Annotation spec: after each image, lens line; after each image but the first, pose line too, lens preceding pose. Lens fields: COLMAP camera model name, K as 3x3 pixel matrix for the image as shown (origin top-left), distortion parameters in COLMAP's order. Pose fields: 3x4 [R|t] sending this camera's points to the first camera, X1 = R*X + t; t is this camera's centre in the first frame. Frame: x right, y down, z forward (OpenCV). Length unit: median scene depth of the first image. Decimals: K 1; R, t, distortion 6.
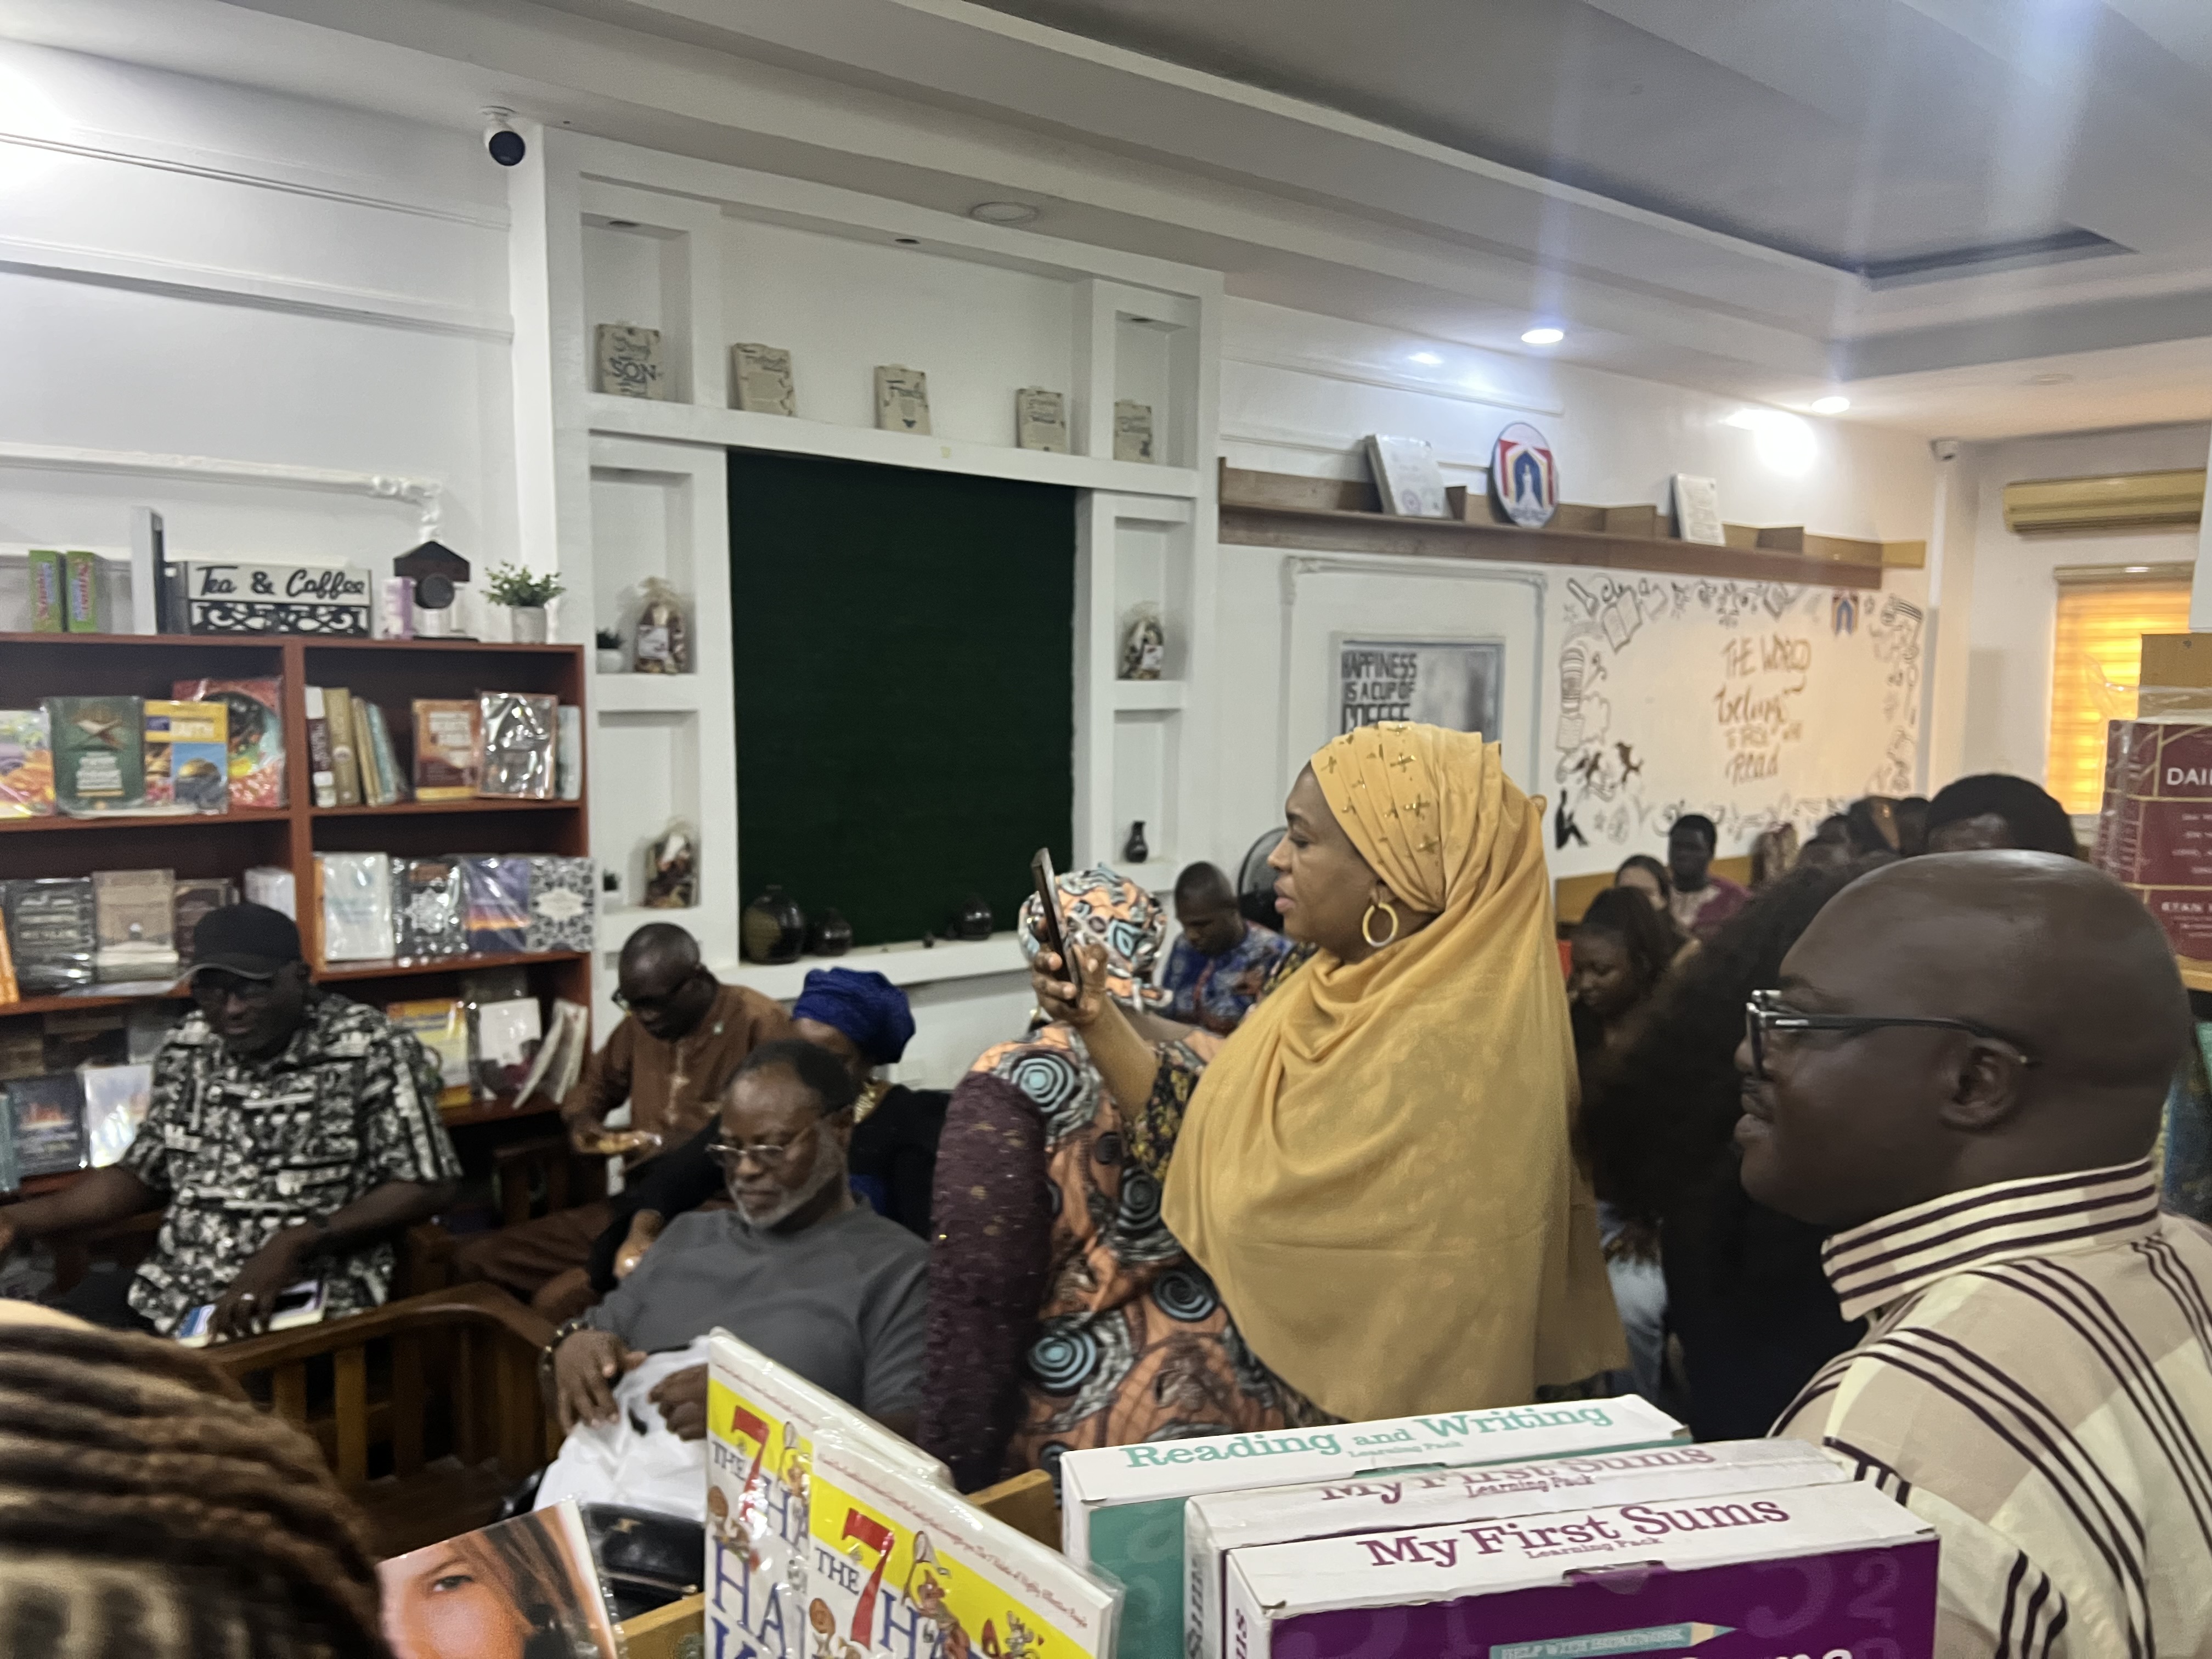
lens RADIAL K [[1666.6, 0, 1102.1], [0, 1666.6, 828.7], [0, 0, 1]] dist [0.051501, -0.064409]
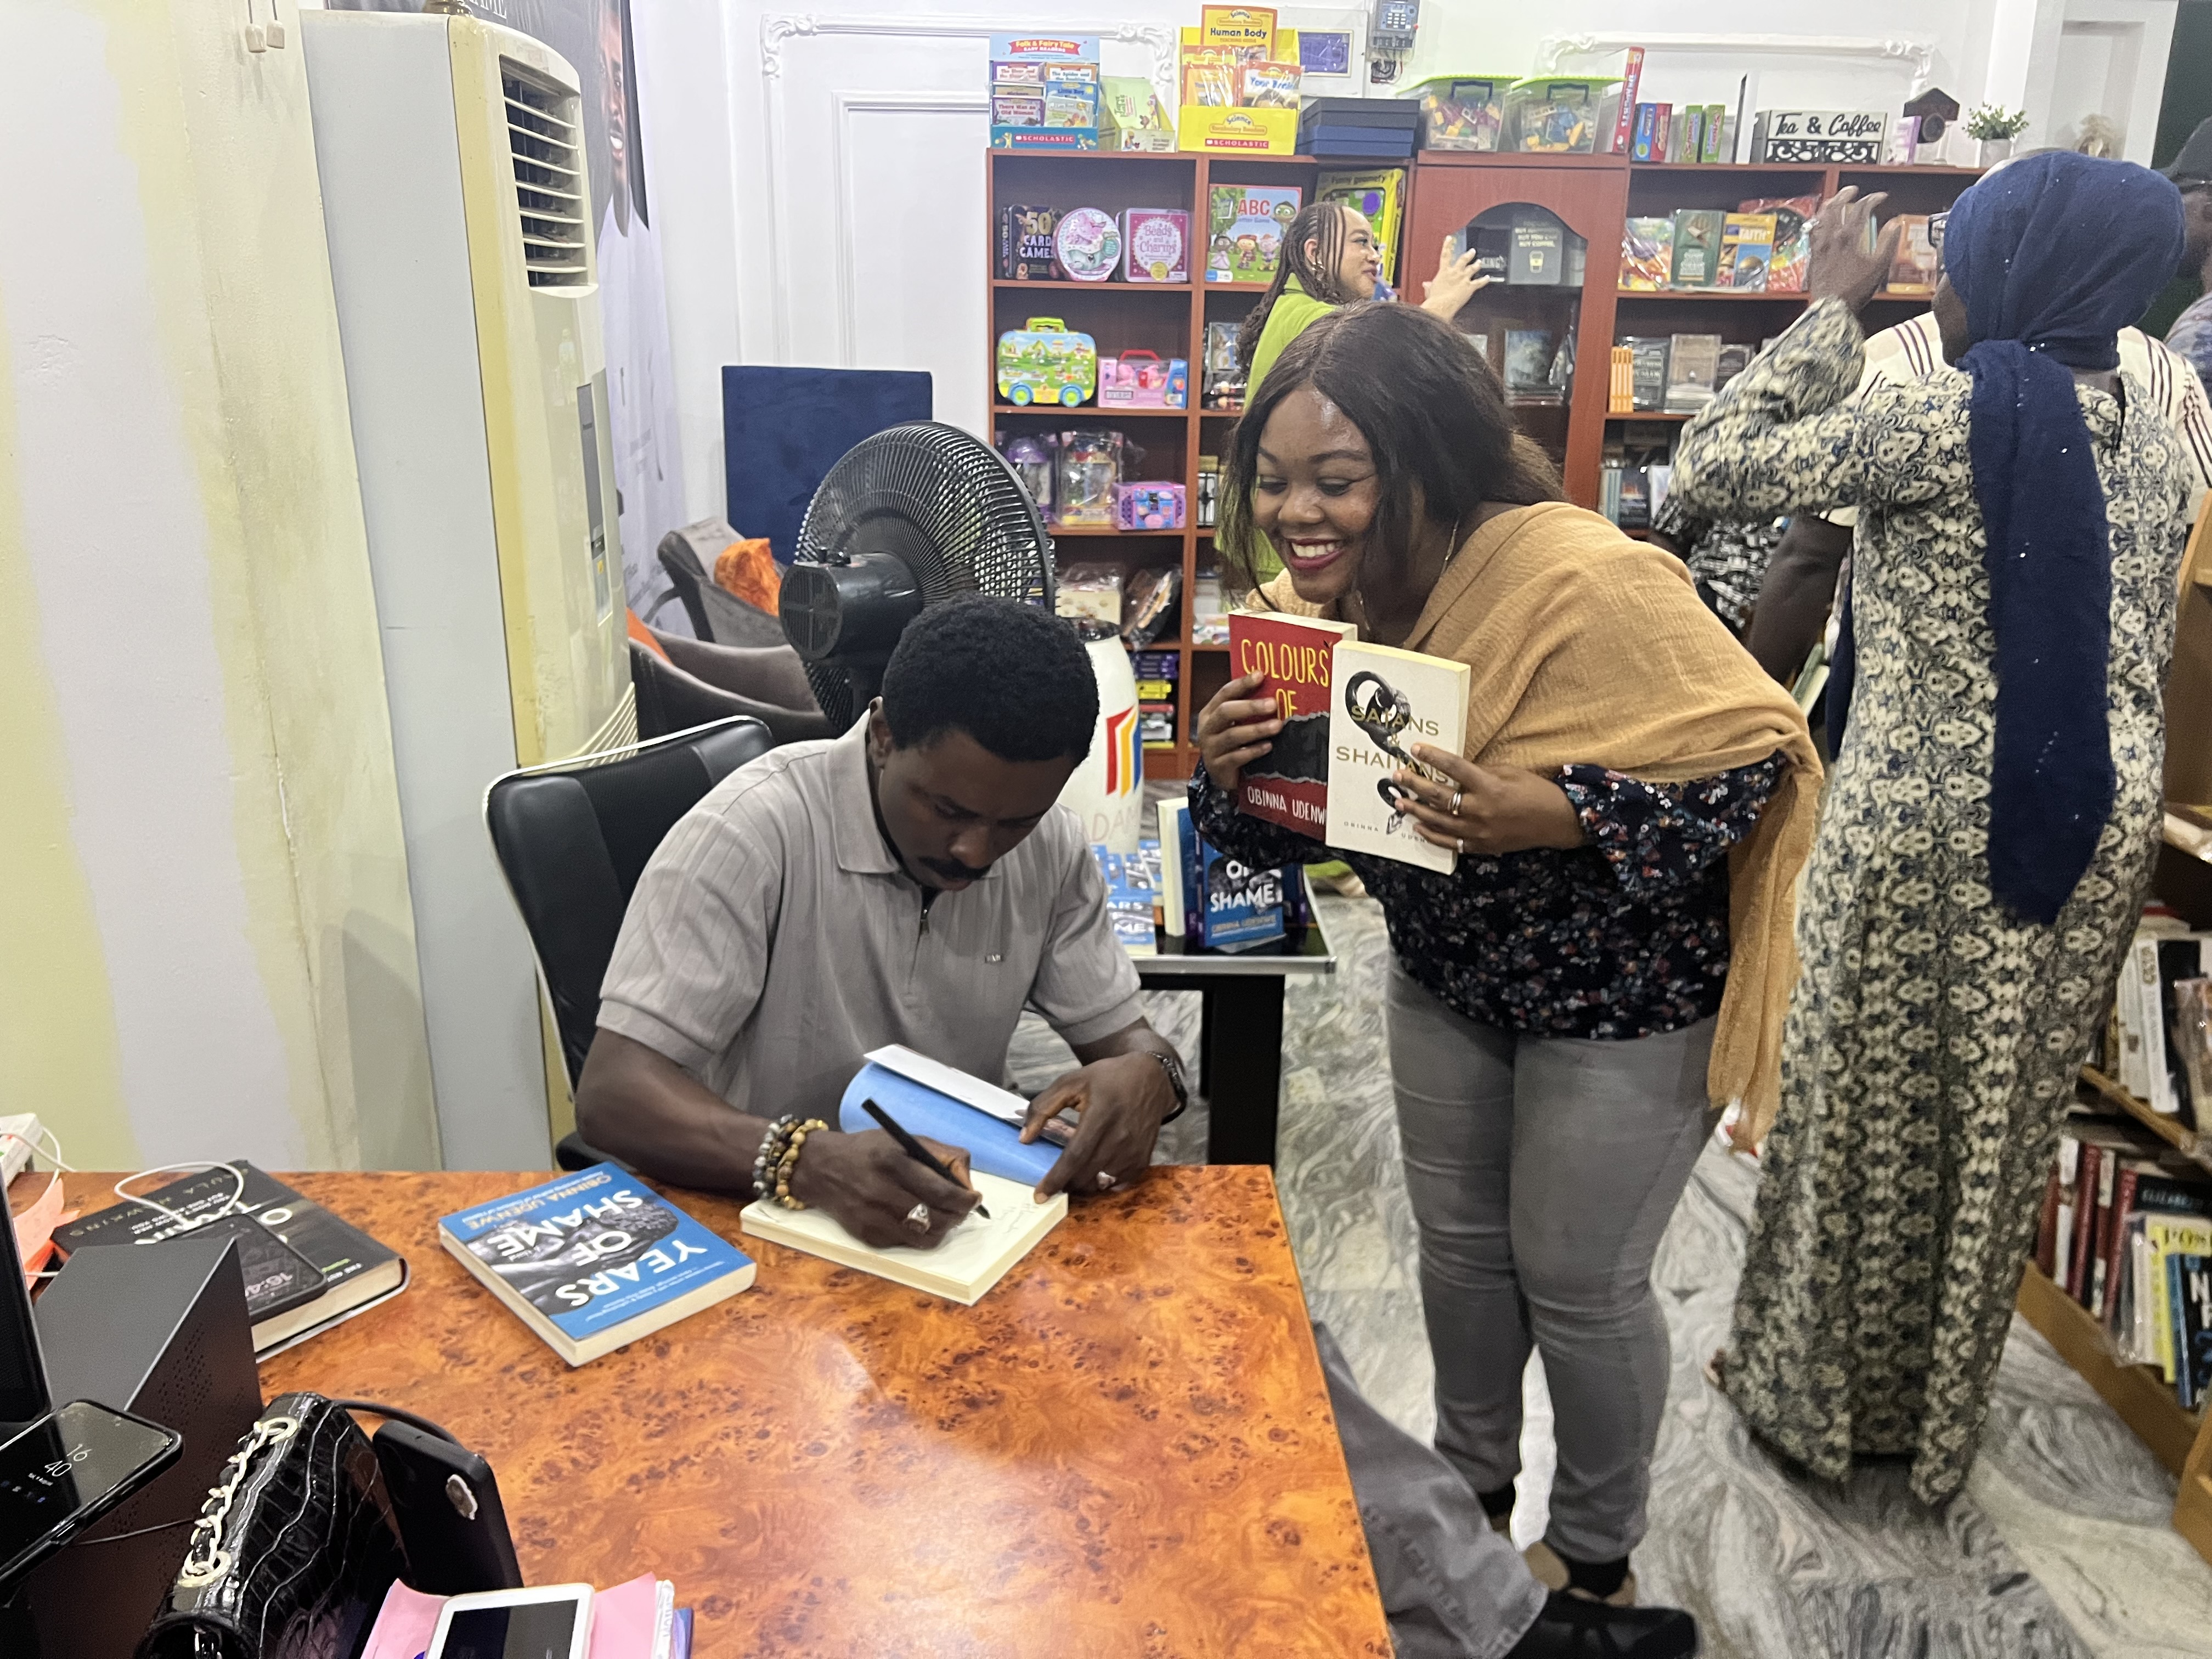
lens RADIAL K [[1679.7, 0, 1106.0], [0, 1679.7, 829.5], [0, 0, 1]] dist [0.048568, -0.055851]
pose [[0.805266, 0.181298, -0.564516, -0.056004], [-0.060531, 0.972267, 0.225905, 0.119980], [0.589816, -0.147743, 0.793907, -0.478244]]
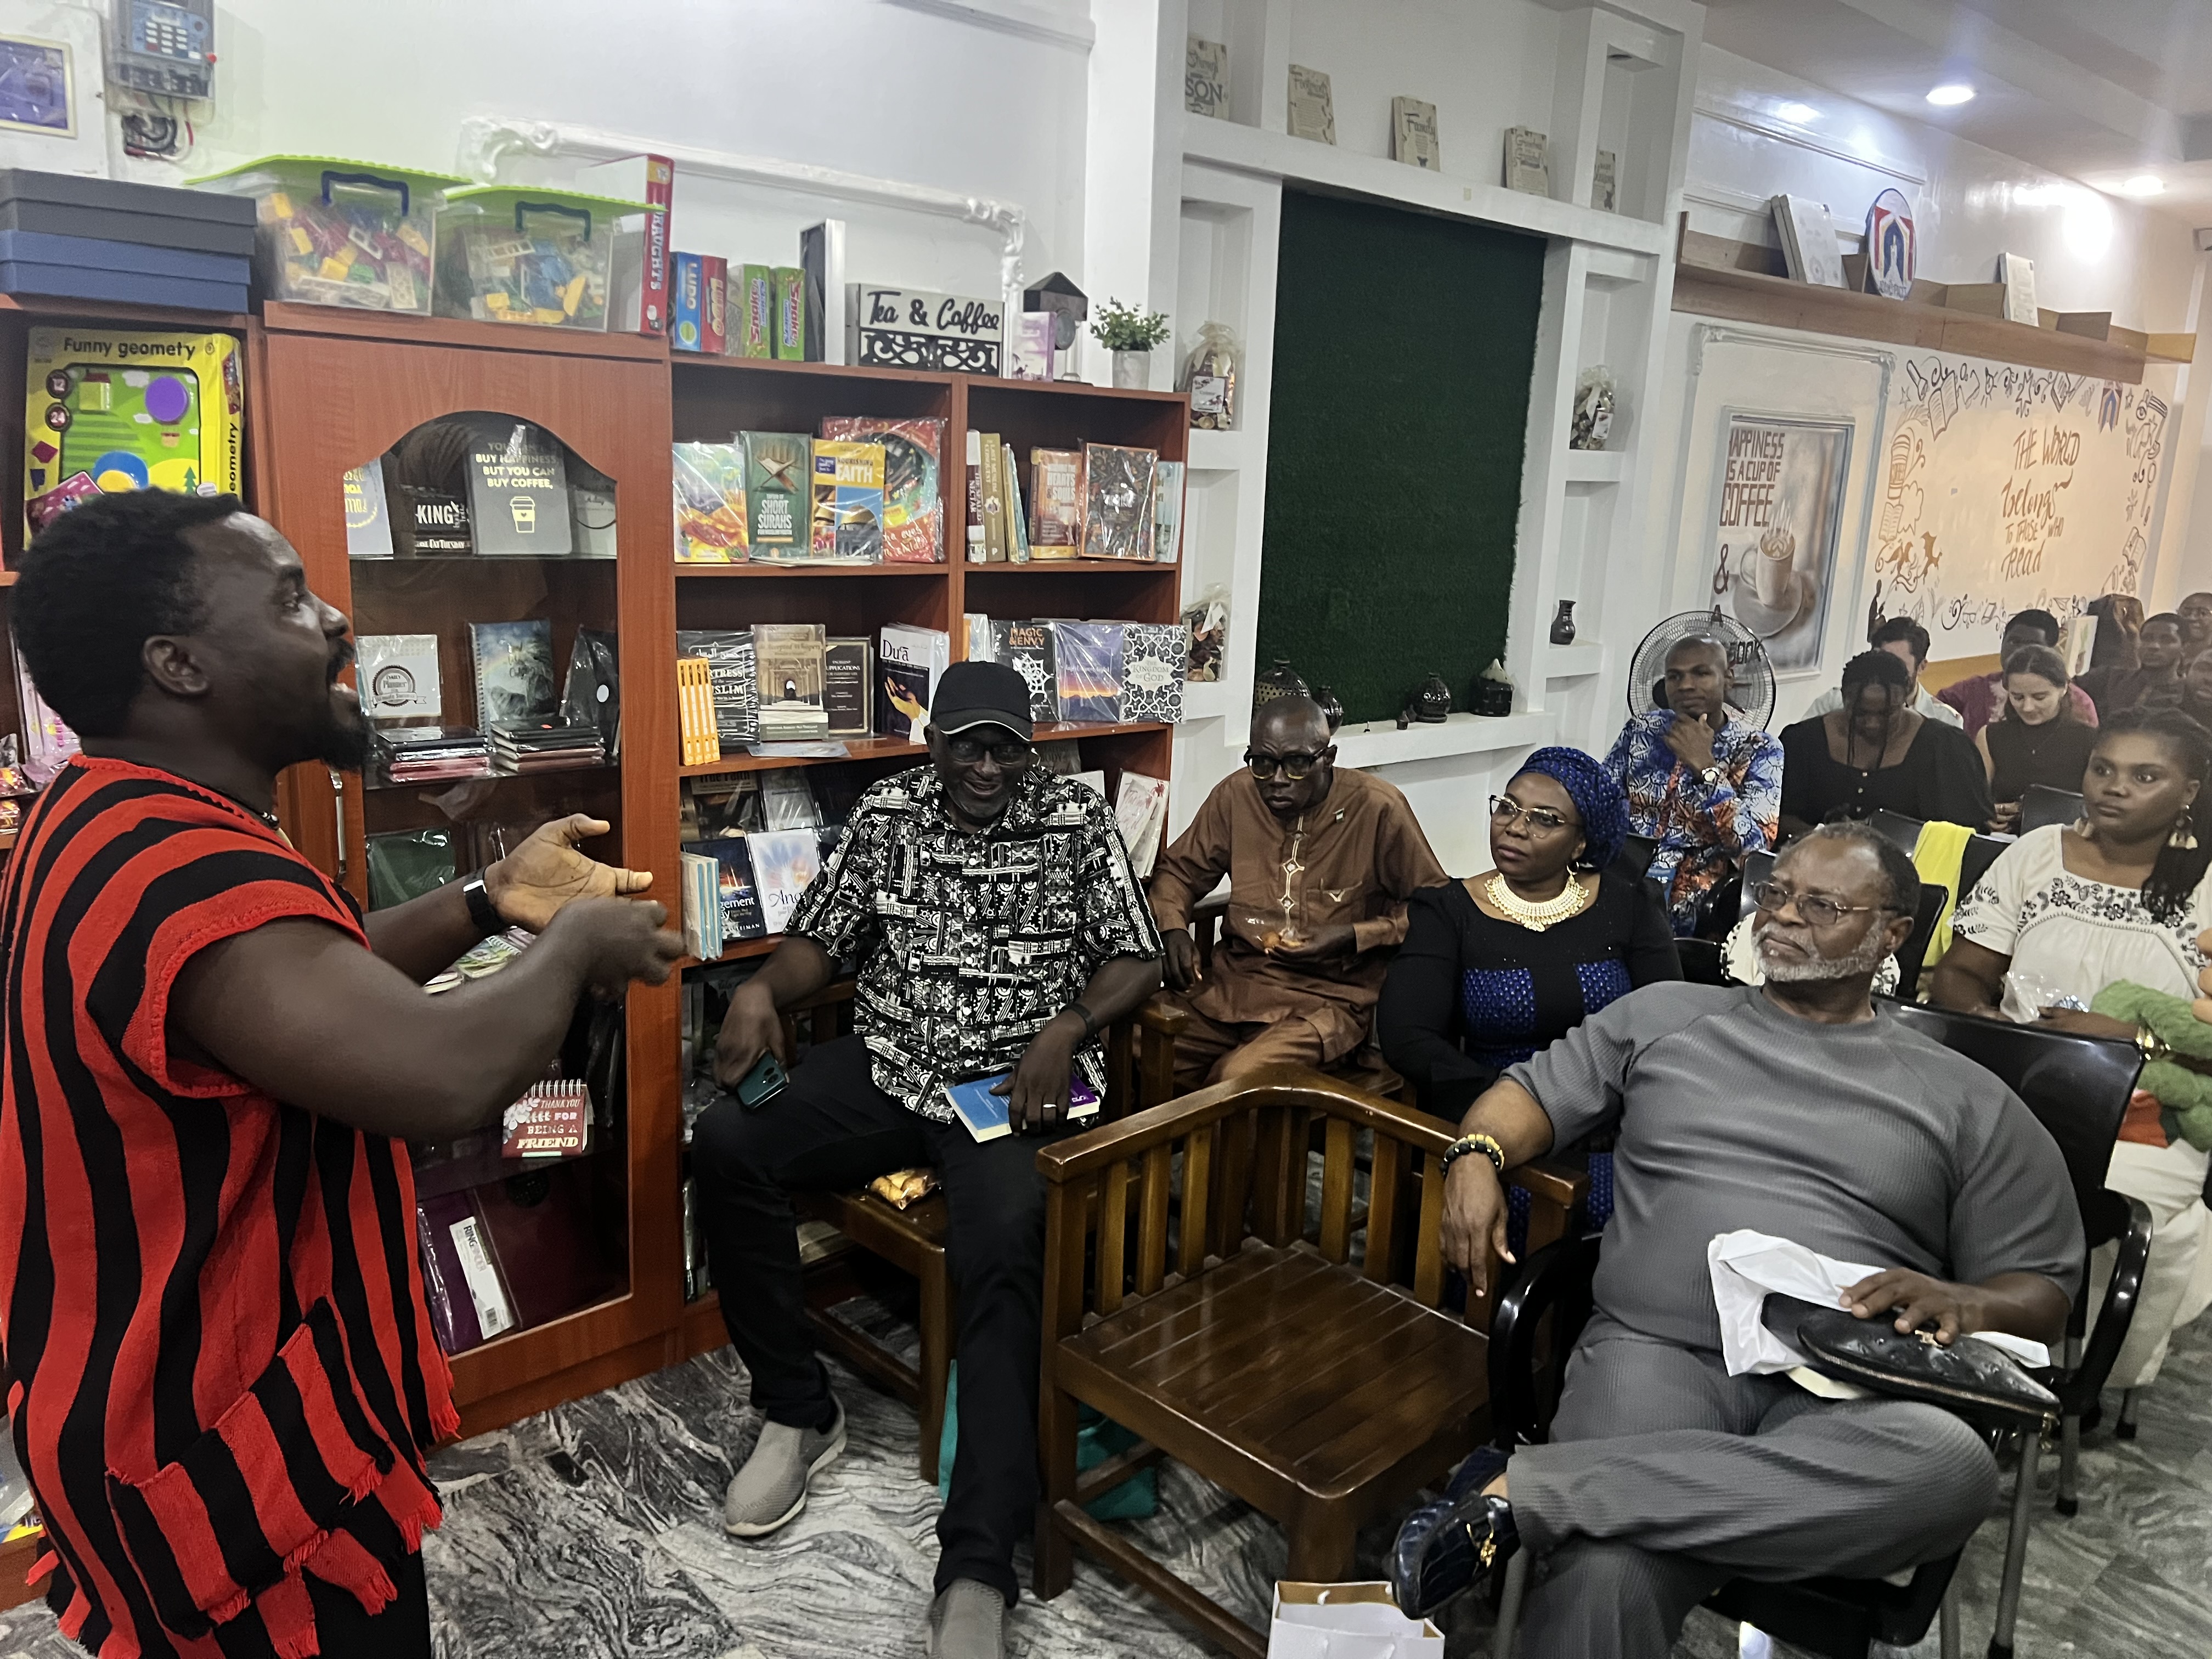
lens RADIAL K [[1649.3, 0, 1096.9], [0, 1649.3, 816.6], [0, 0, 1]] dist [0.050849, -0.054188]
pose [[0.998787, 0.018457, 0.045659, -0.367707], [-0.023807, 0.992544, 0.119537, 0.014059], [-0.043112, -0.120479, 0.991779, 0.054187]]
